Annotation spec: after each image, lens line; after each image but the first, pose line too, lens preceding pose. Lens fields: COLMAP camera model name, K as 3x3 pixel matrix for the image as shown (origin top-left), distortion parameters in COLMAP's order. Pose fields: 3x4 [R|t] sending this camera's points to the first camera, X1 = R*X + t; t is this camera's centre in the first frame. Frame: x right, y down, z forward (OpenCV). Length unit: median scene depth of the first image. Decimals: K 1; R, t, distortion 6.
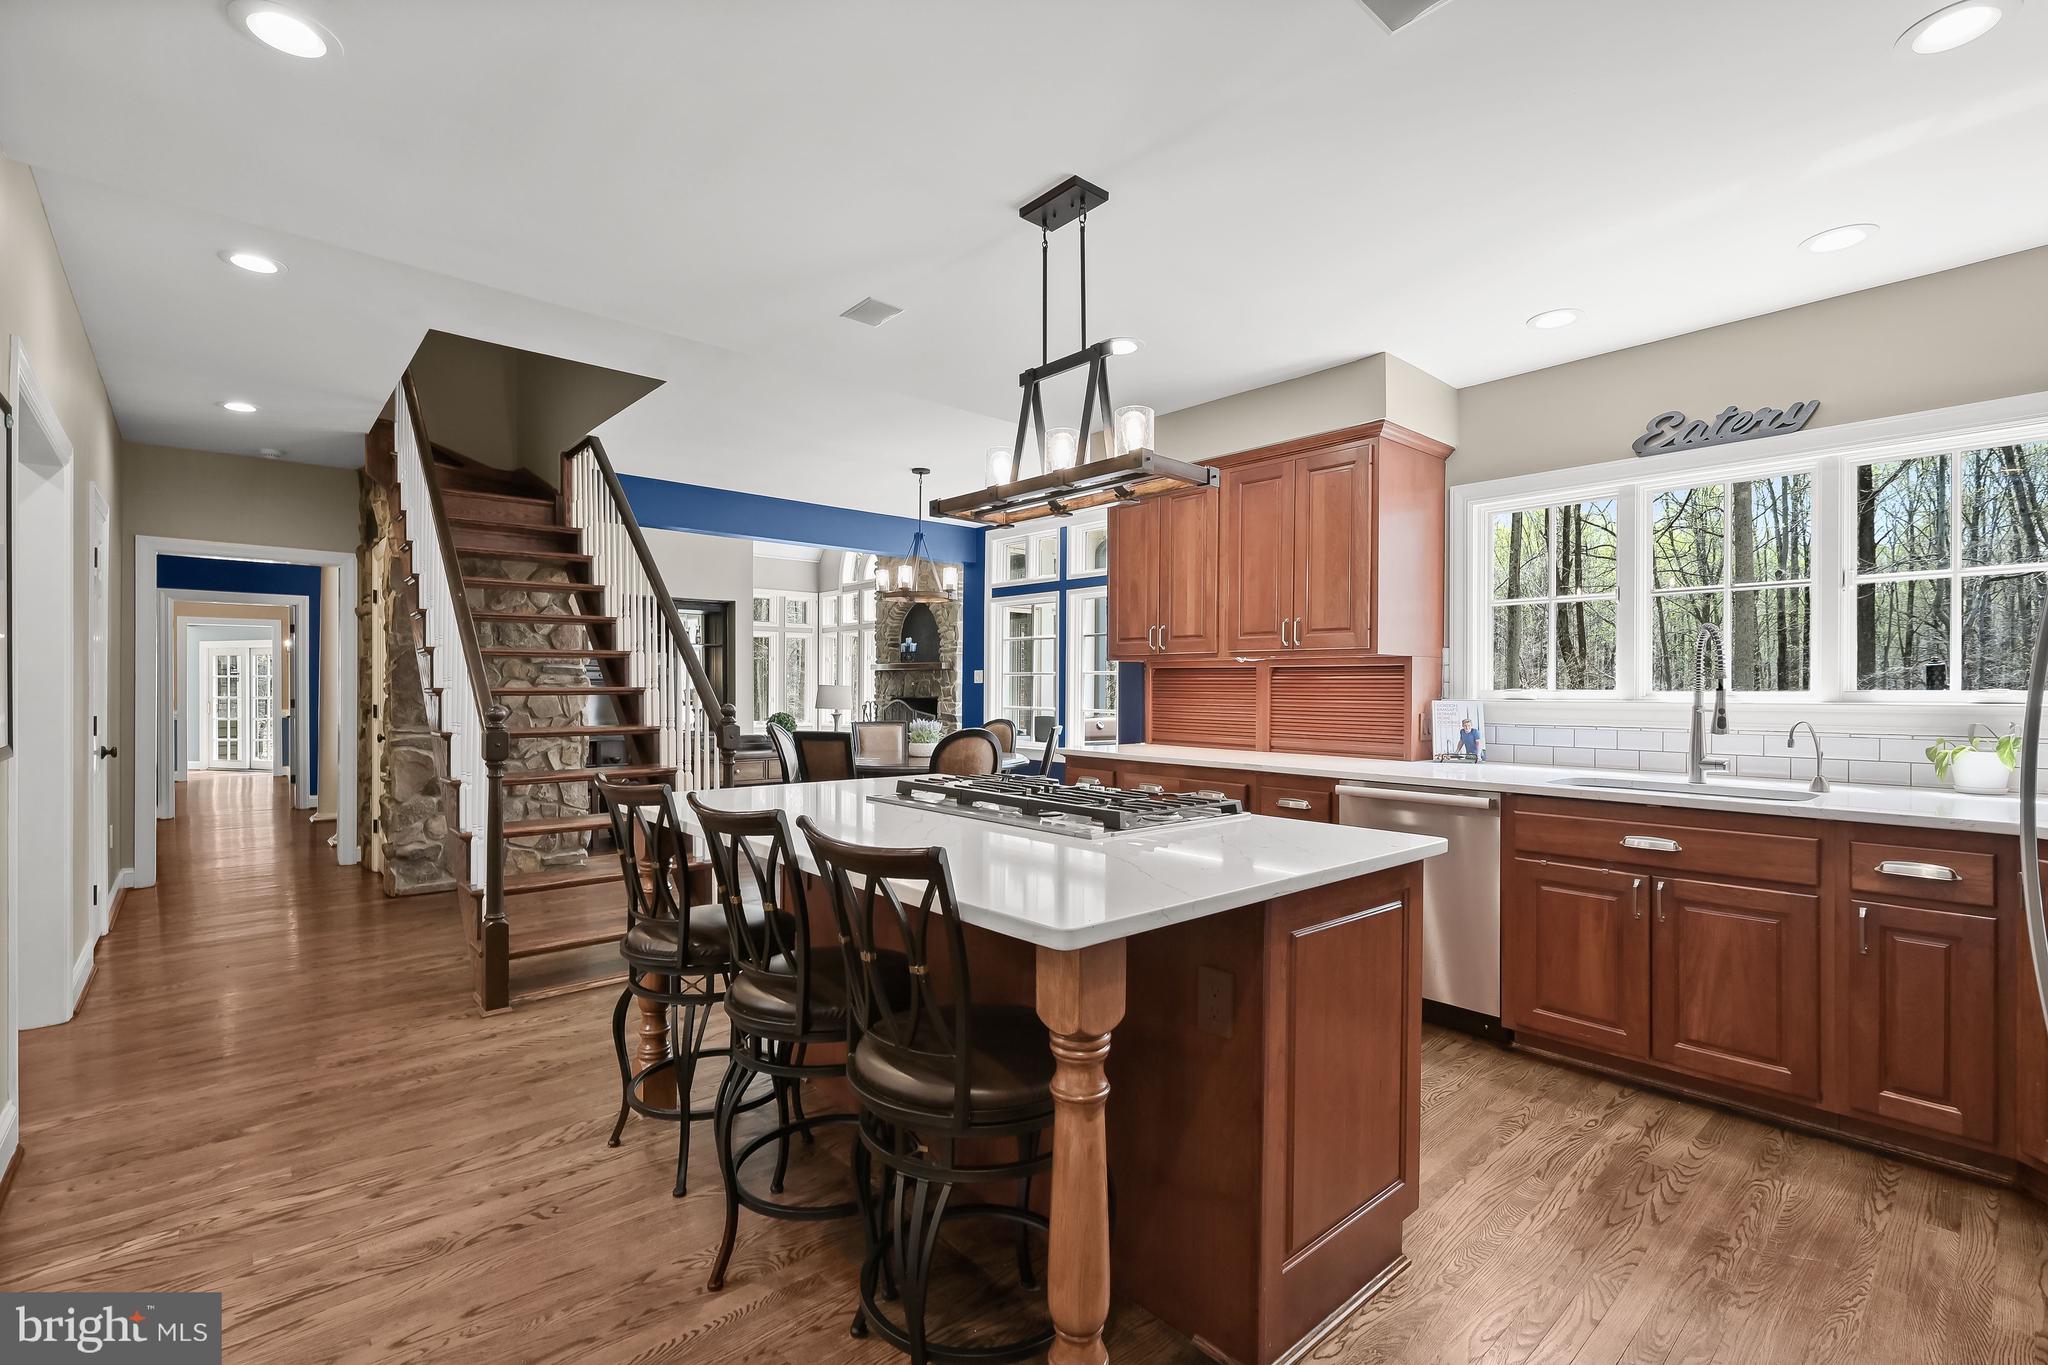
lens RADIAL K [[909.2, 0, 1031.4], [0, 909.2, 695.7], [0, 0, 1]] dist [-0.000337, -0.000567]
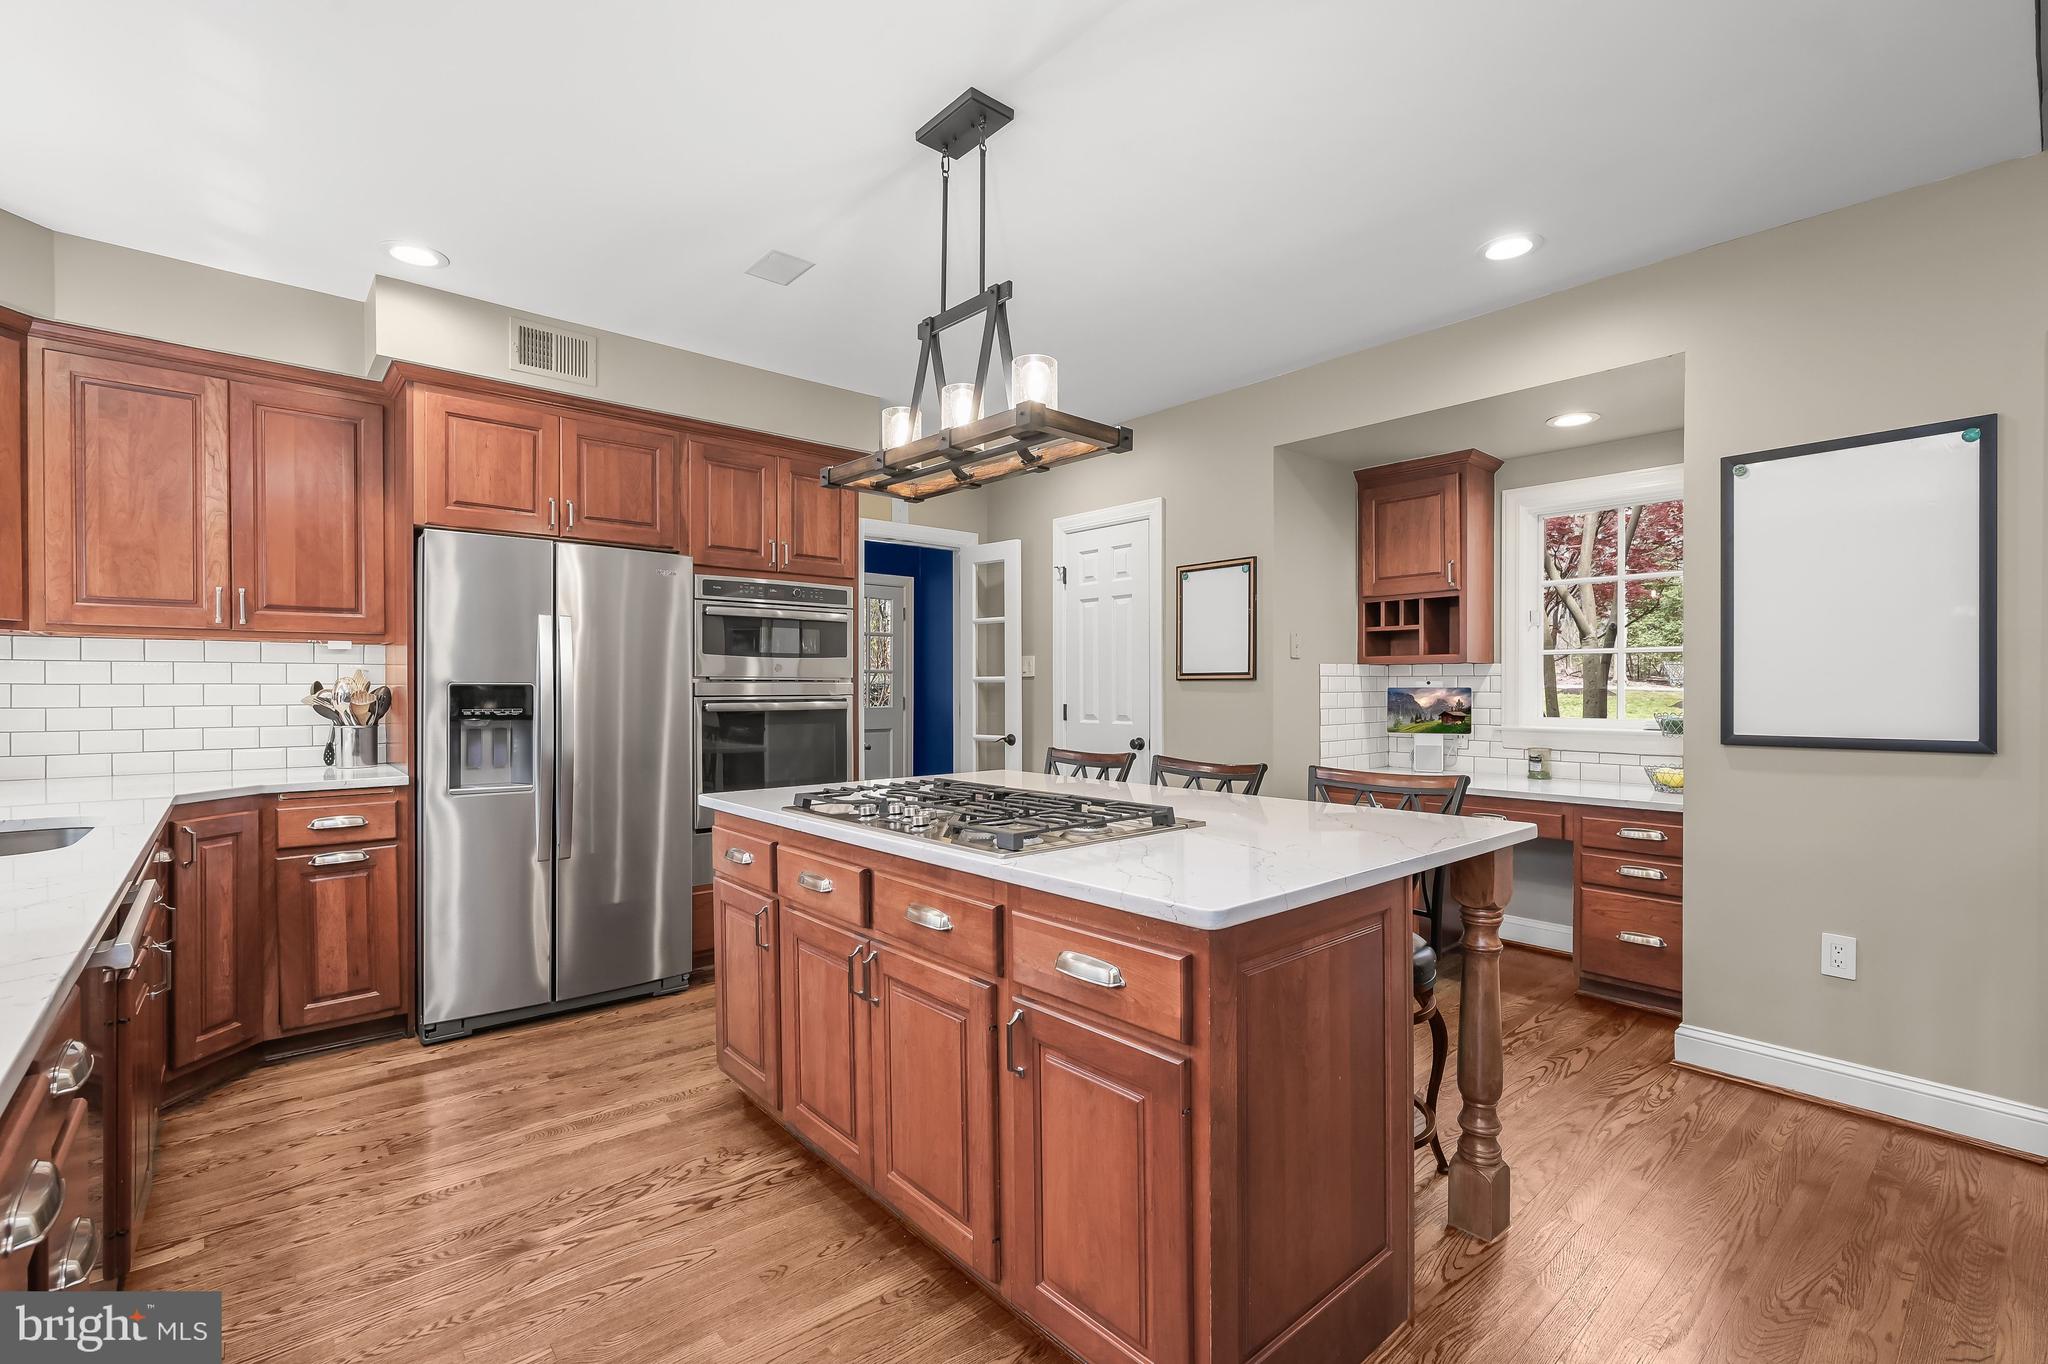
lens RADIAL K [[909.2, 0, 1031.4], [0, 909.2, 695.2], [0, 0, 1]] dist [-0.000337, -0.000567]
pose [[-0.999868, -0.004338, 0.015659, -0.021012], [-0.004058, 0.999831, 0.017913, -0.006470], [-0.015735, 0.017847, -0.999717, 0.934921]]
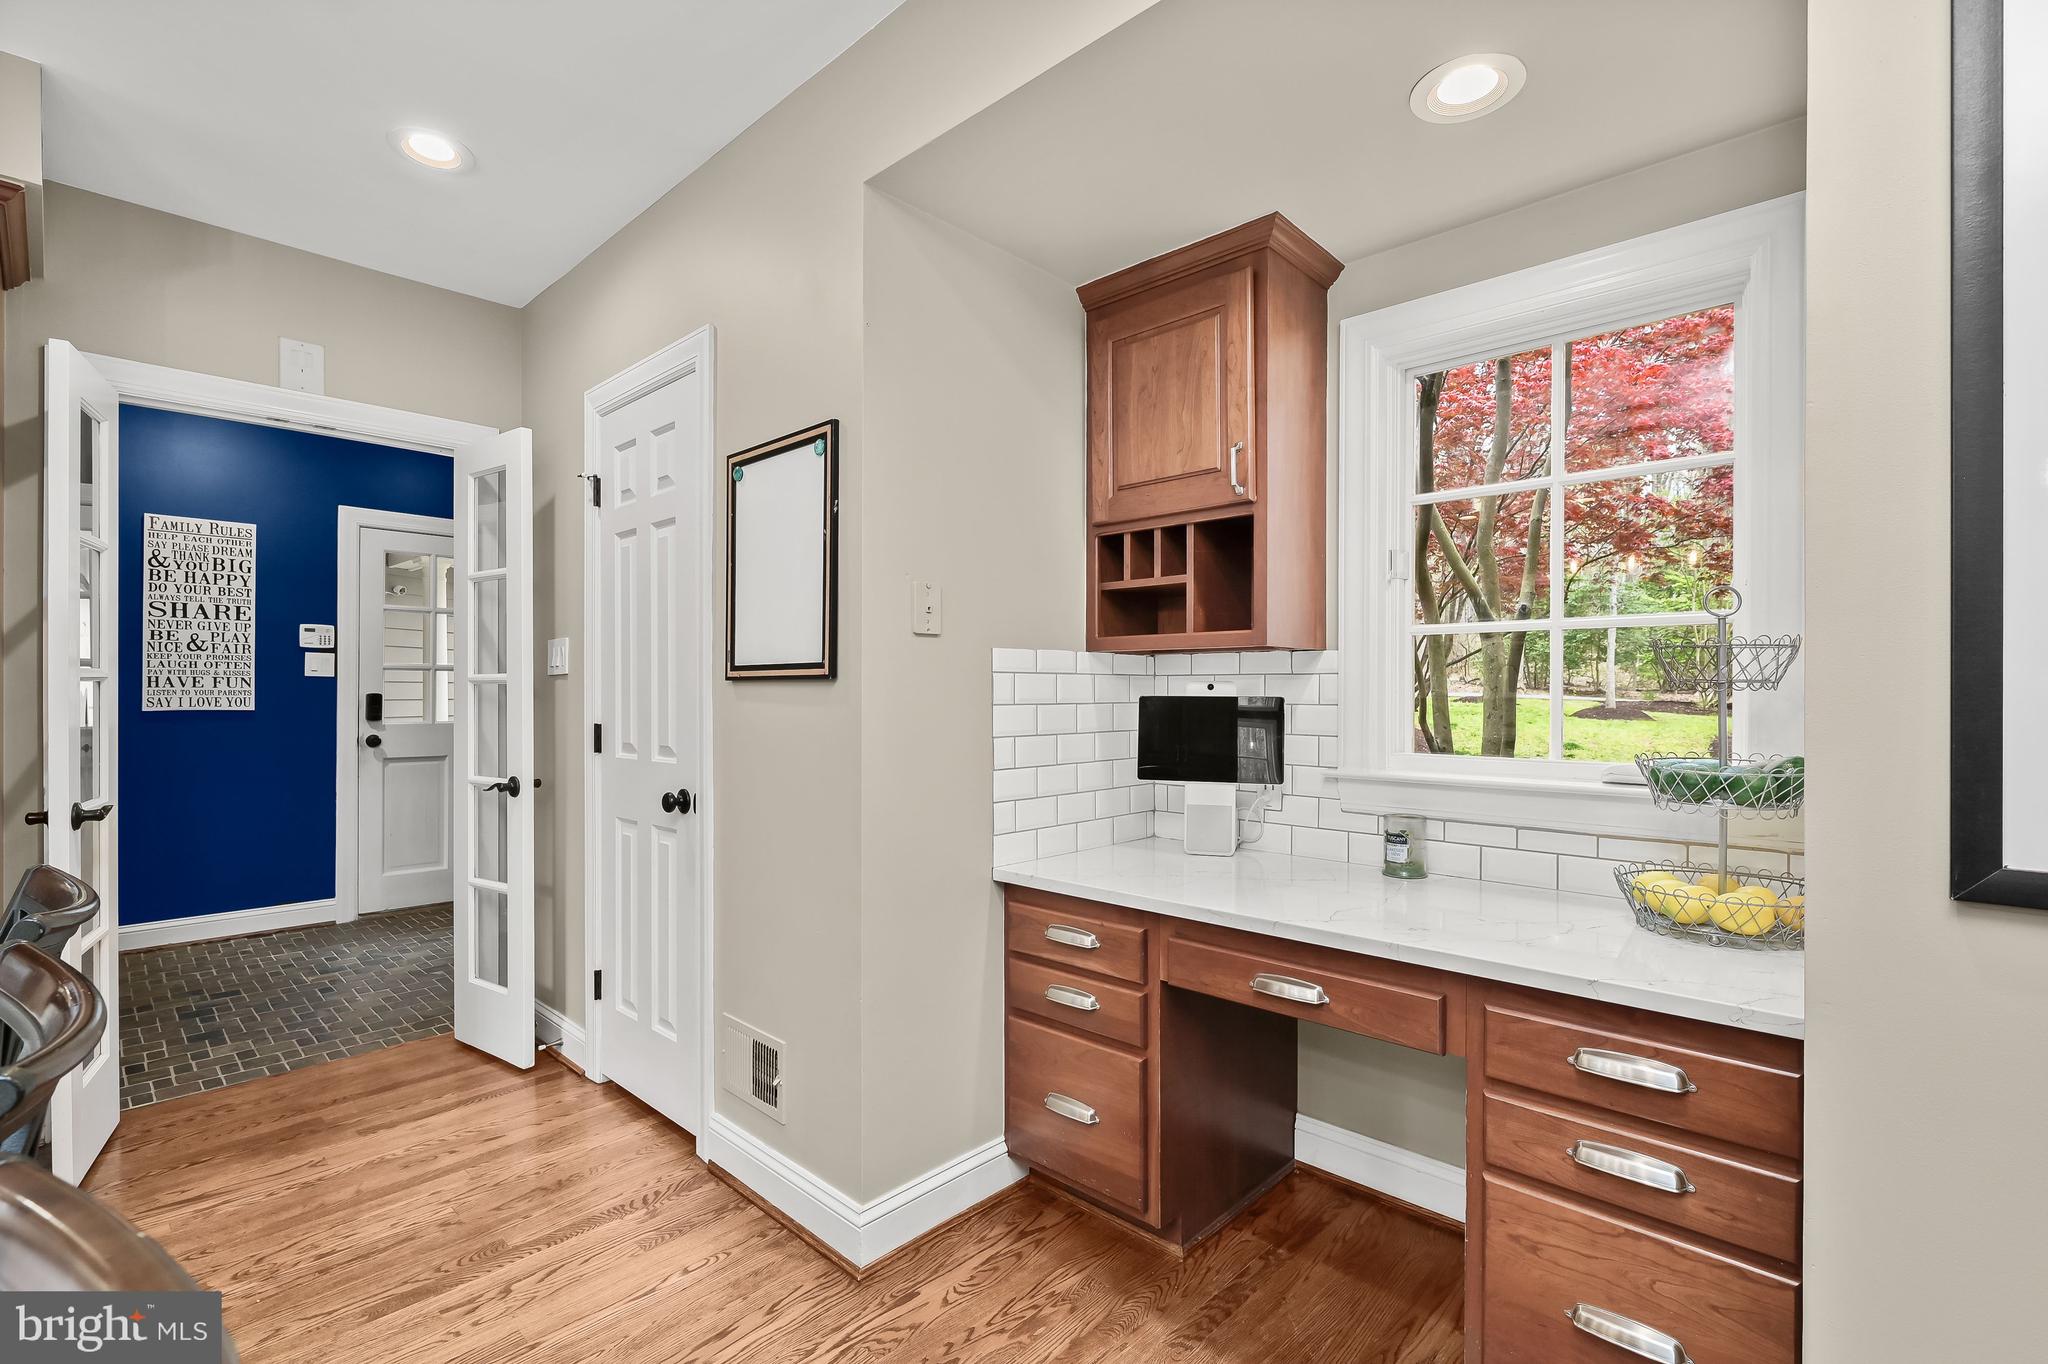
lens RADIAL K [[926.9, 0, 1038.9], [0, 926.9, 696.9], [0, 0, 1]] dist [-0.005709, -0.000296]
pose [[-0.996442, -0.007051, -0.083988, -0.262707], [-0.008150, 0.999886, 0.012741, -0.004318], [0.083889, 0.013380, -0.996385, 0.518181]]
